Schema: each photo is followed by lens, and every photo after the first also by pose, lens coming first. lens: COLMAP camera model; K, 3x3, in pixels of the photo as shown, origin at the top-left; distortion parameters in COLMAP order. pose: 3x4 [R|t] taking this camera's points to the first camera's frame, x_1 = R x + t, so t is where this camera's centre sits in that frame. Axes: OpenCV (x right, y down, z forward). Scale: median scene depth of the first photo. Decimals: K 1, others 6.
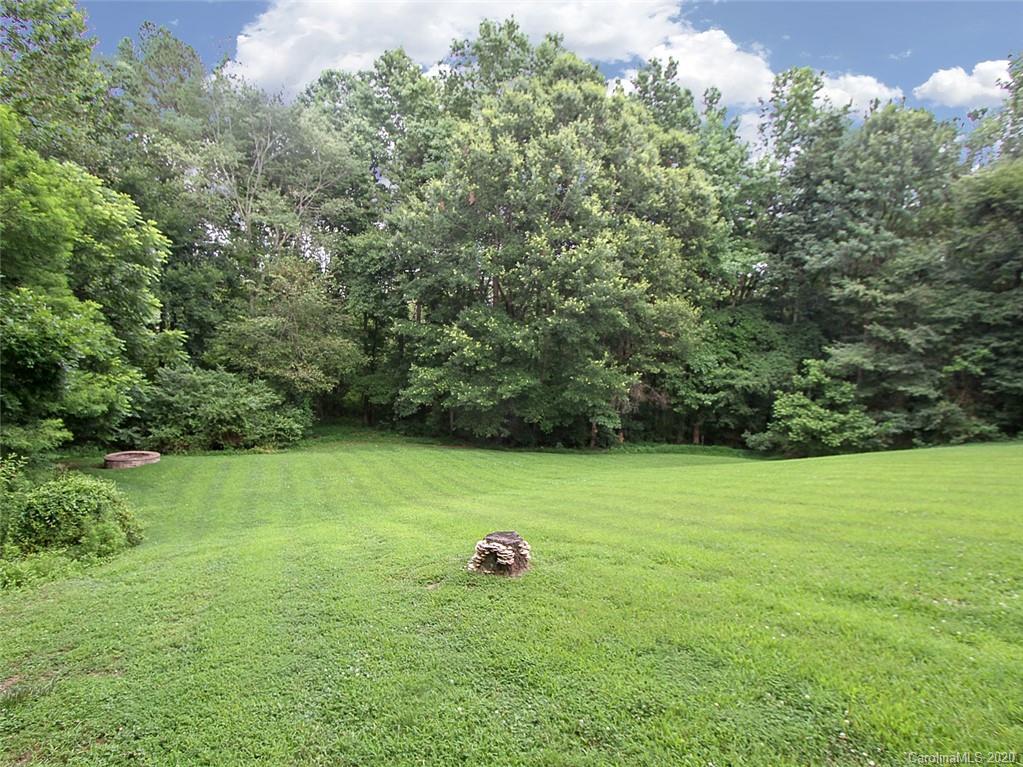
lens RADIAL K [[540.3, 0, 500.3], [0, 540.3, 384.5], [0, 0, 1]] dist [-0.017009, 0.001779]
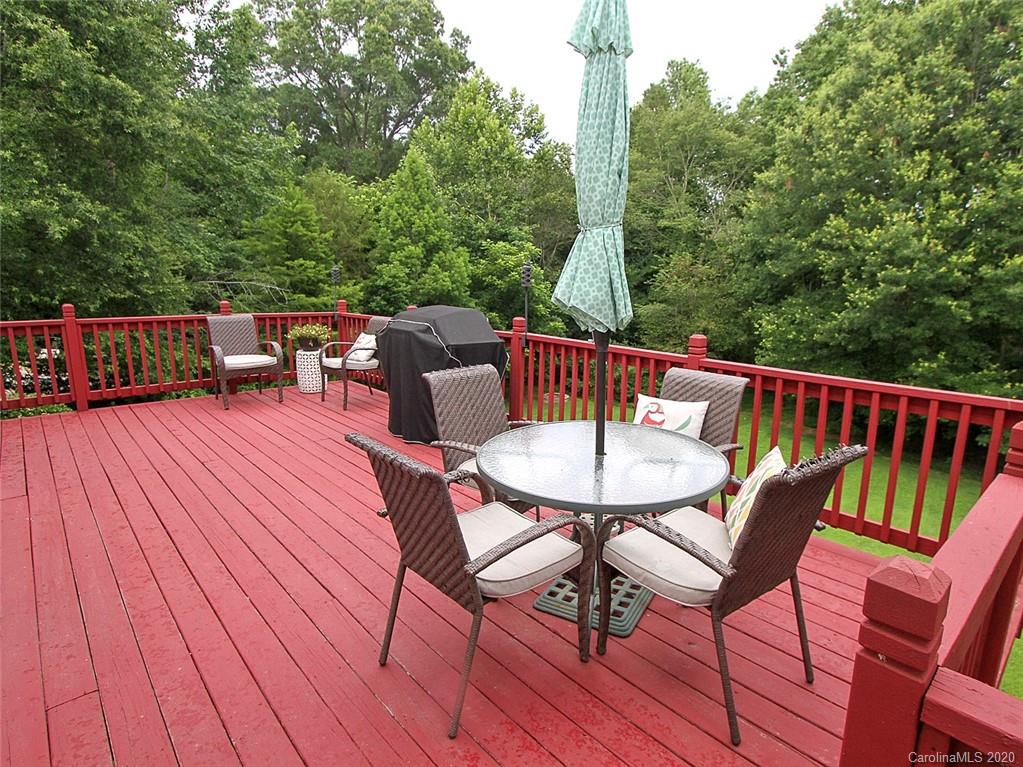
lens RADIAL K [[540.3, 0, 500.3], [0, 540.3, 384.5], [0, 0, 1]] dist [-0.017009, 0.001779]
pose [[0.431963, 0.132260, -0.892141, 0.563170], [-0.050148, 0.991181, 0.122662, -0.072973], [0.900496, -0.008246, 0.434786, 0.101517]]
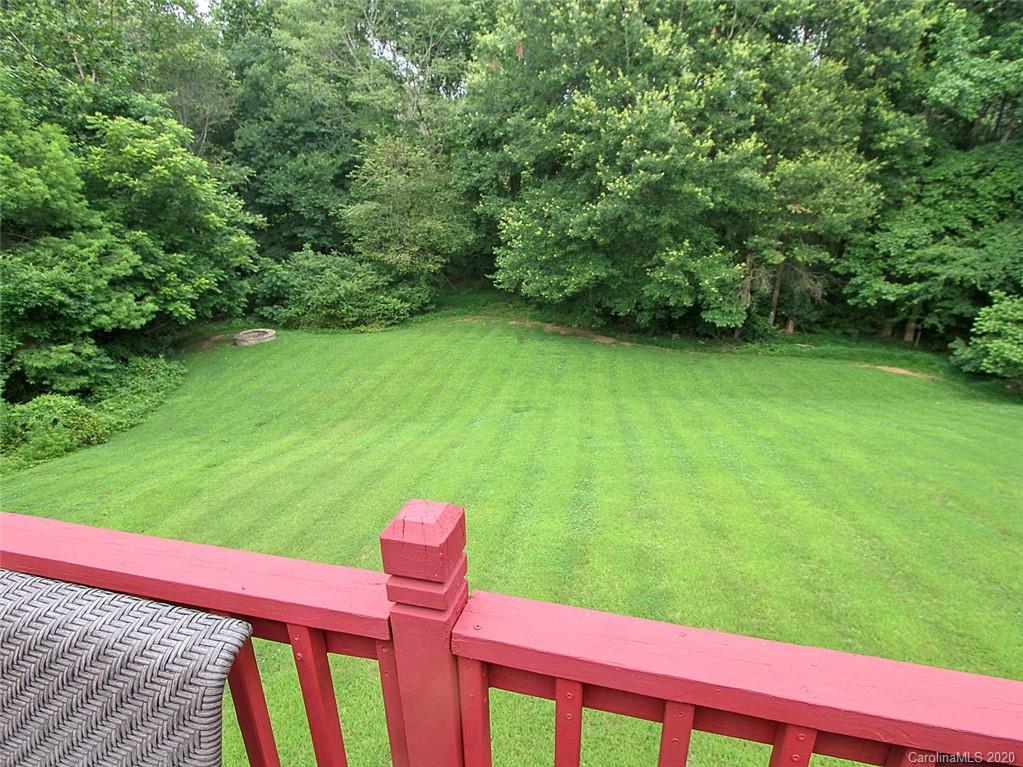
lens RADIAL K [[540.3, 0, 500.3], [0, 540.3, 384.5], [0, 0, 1]] dist [-0.017009, 0.001779]
pose [[0.878125, 0.125587, -0.461654, 0.323169], [0.018246, 0.955440, 0.294621, -0.089619], [0.478084, -0.267137, 0.836704, 0.143328]]
